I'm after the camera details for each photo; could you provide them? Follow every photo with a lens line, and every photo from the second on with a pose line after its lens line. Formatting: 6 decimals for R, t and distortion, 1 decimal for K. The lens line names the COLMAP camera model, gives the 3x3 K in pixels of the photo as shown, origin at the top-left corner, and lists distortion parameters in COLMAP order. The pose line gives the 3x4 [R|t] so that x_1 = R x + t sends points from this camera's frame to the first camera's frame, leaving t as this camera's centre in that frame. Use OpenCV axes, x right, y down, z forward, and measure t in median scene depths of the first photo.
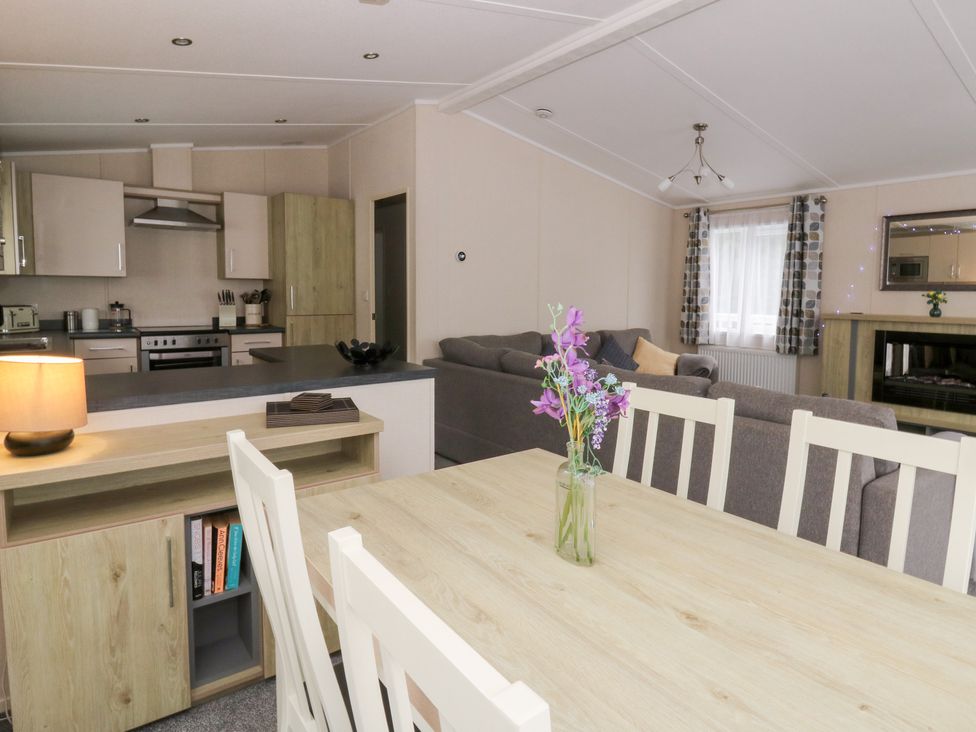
lens RADIAL K [[567.4, 0, 488.0], [0, 567.4, 336.4], [0, 0, 1]] dist [-0.005160, -0.002773]
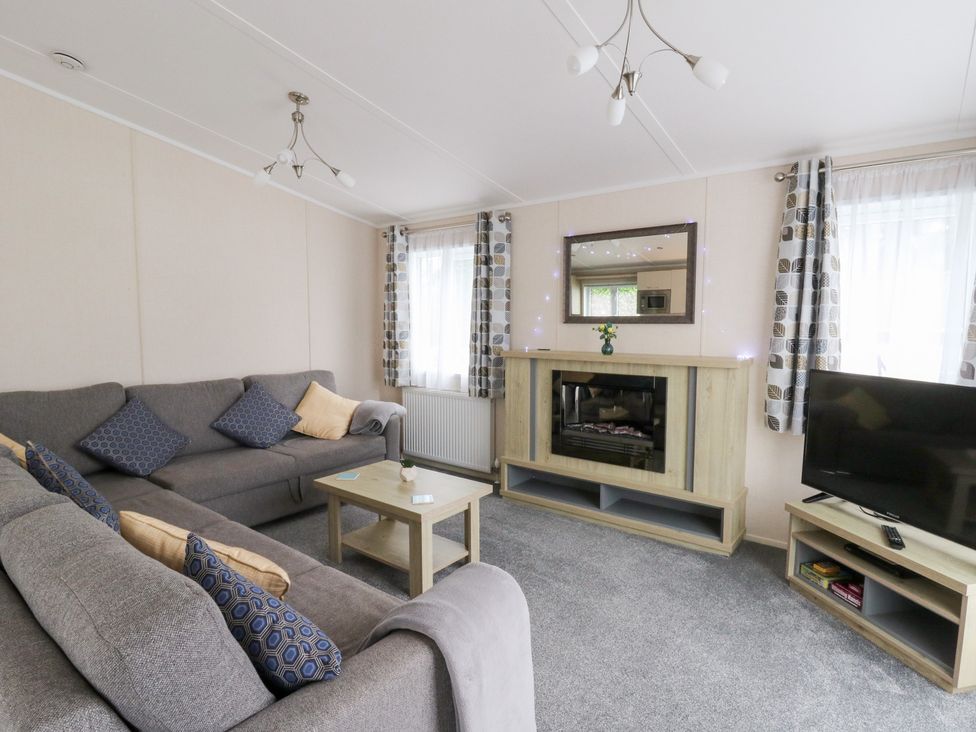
lens RADIAL K [[528.0, 0, 488.0], [0, 528.0, 366.0], [0, 0, 1]] dist [0.002904, -0.012447]
pose [[0.964890, -0.022887, 0.261654, 0.340861], [0.022623, 0.999736, 0.004022, -0.020204], [-0.261677, 0.002039, 0.965153, 0.232748]]
